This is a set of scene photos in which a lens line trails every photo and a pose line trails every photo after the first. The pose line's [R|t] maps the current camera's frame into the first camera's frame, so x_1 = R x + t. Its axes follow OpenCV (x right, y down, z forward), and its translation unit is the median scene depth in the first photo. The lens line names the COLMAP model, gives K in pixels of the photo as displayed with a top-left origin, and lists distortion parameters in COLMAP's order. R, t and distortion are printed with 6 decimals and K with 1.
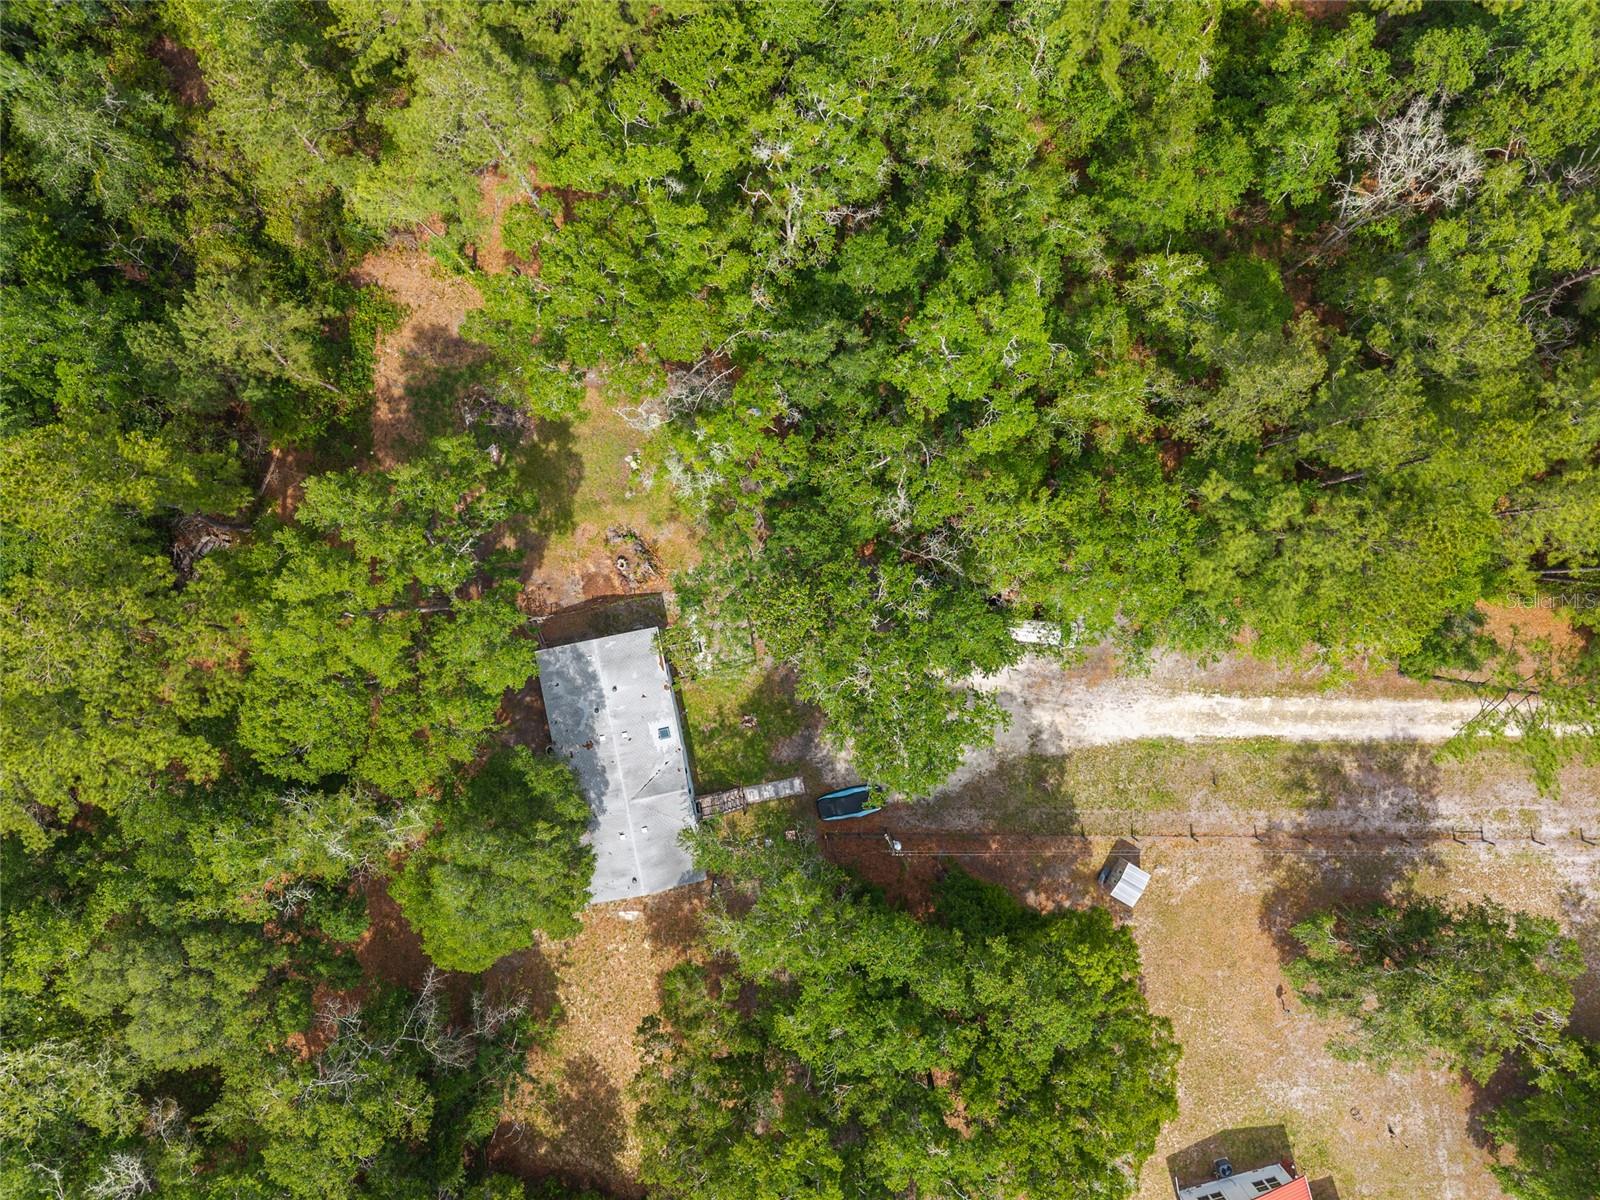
lens RADIAL K [[1071.2, 0, 801.8], [0, 1071.2, 603.0], [0, 0, 1]] dist [0.026940, -0.033368]
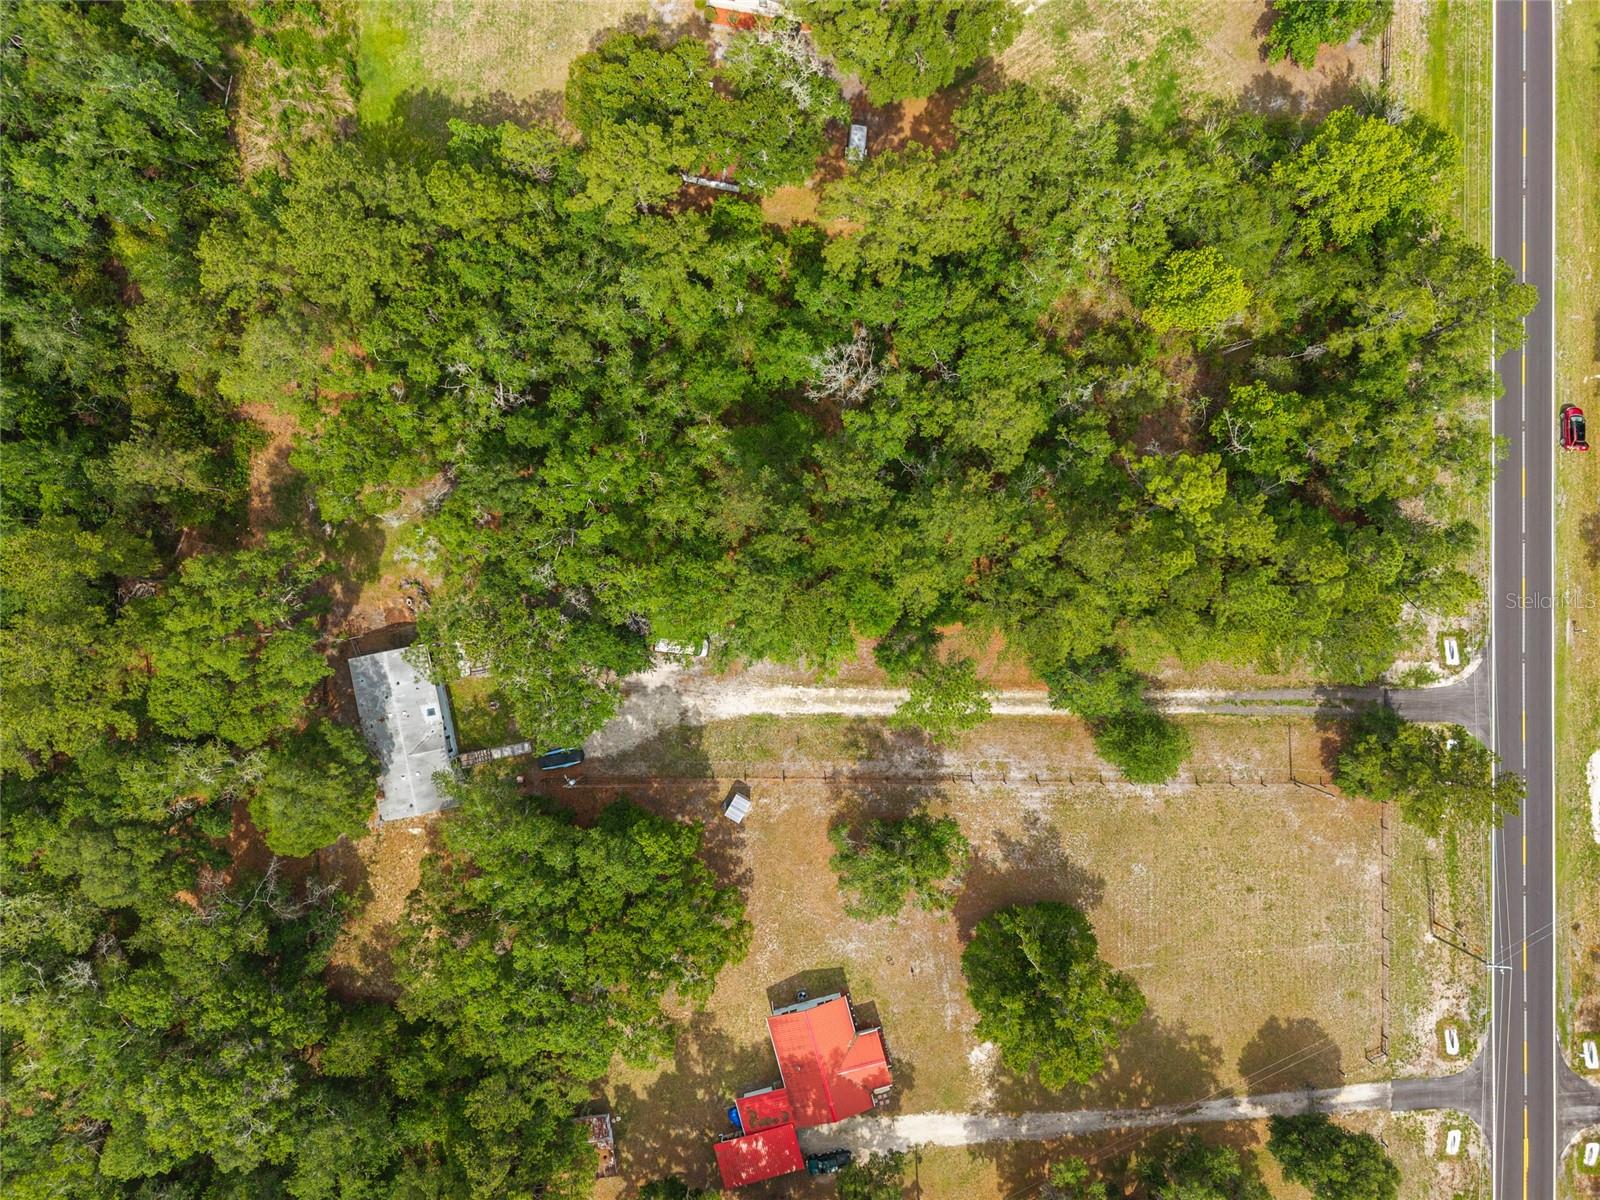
lens RADIAL K [[1075.4, 0, 800.0], [0, 1075.4, 600.0], [0, 0, 1]] dist [0.051680, -0.059635]
pose [[0.999970, -0.000583, -0.007735, 0.456748], [0.000578, 1.000000, -0.000636, -0.042850], [0.007735, 0.000631, 0.999970, -0.619532]]
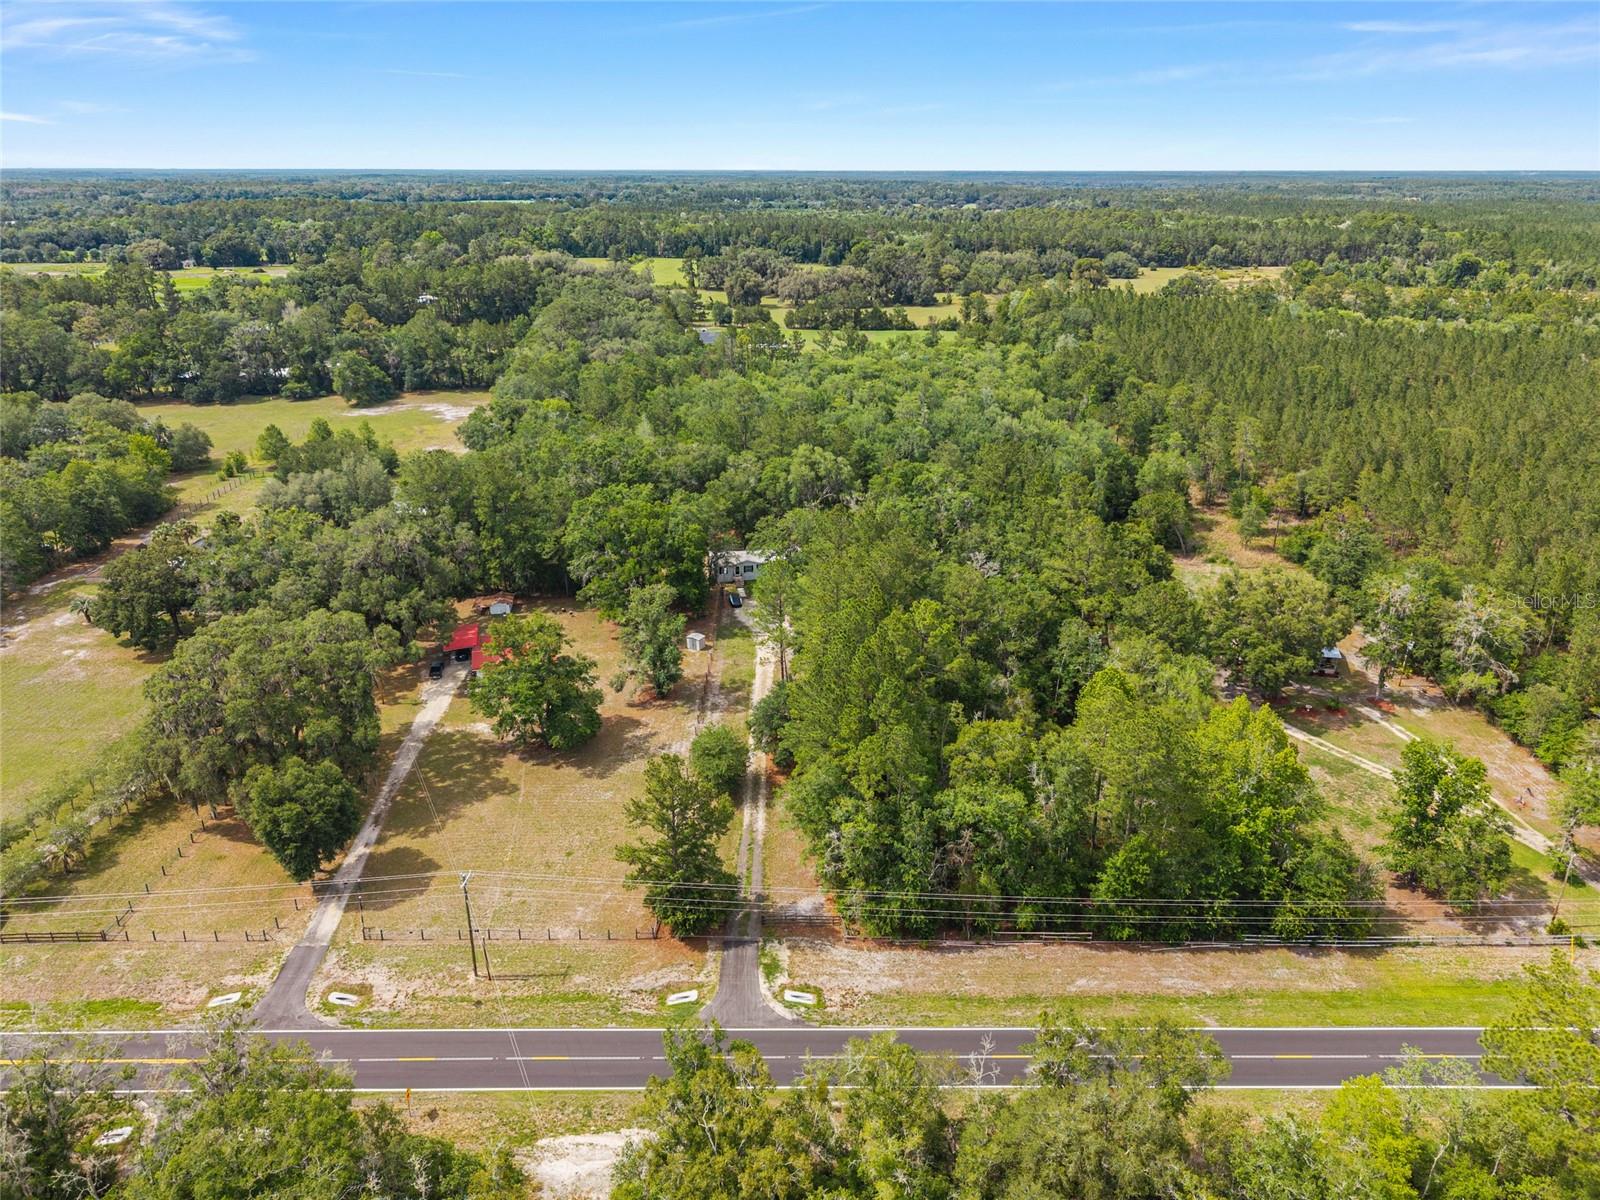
lens RADIAL K [[1075.4, 0, 800.0], [0, 1075.4, 600.0], [0, 0, 1]] dist [0.051680, -0.059635]
pose [[-0.000991, 0.360671, -0.932693, 2.718591], [-0.999992, 0.003339, 0.002354, 0.035130], [0.003963, 0.932687, 0.360664, 0.101385]]
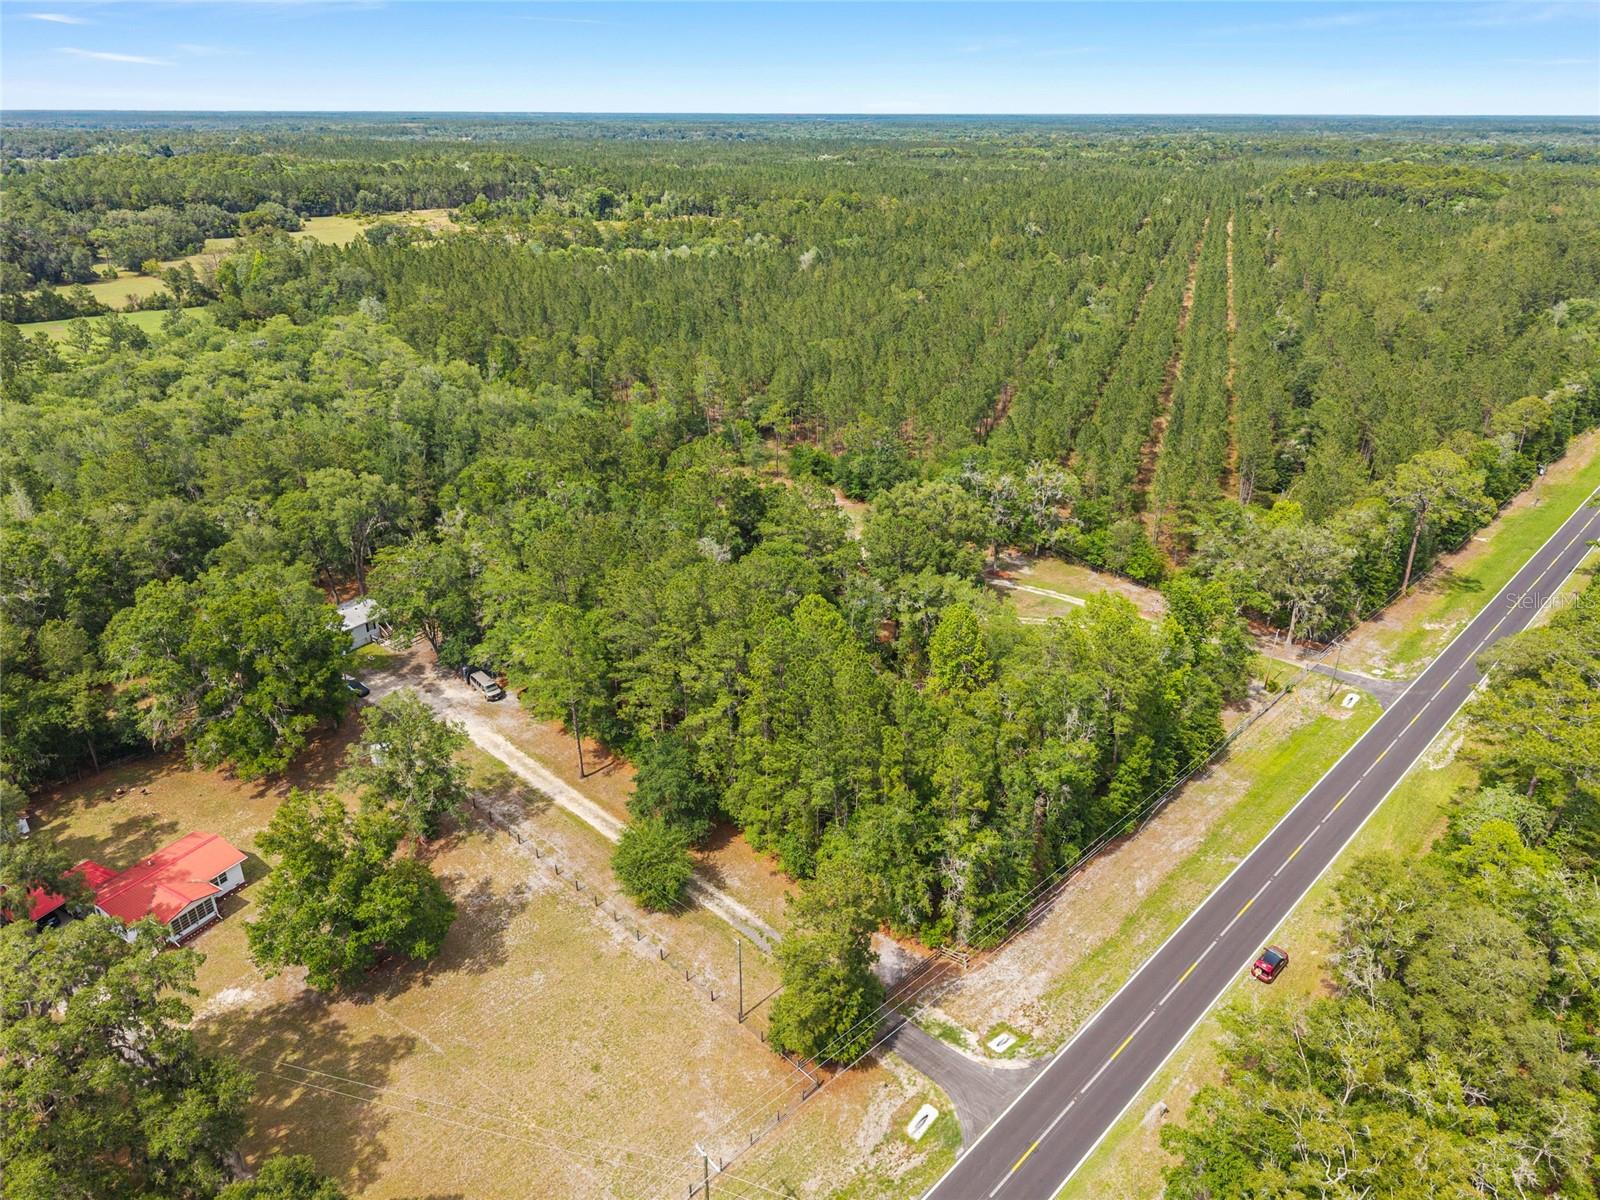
lens RADIAL K [[1075.4, 0, 800.0], [0, 1075.4, 600.0], [0, 0, 1]] dist [0.051680, -0.059635]
pose [[0.713976, 0.279558, -0.641939, 2.052046], [-0.700094, 0.298604, -0.648618, 0.947927], [0.010359, 0.912515, 0.408913, 0.085079]]
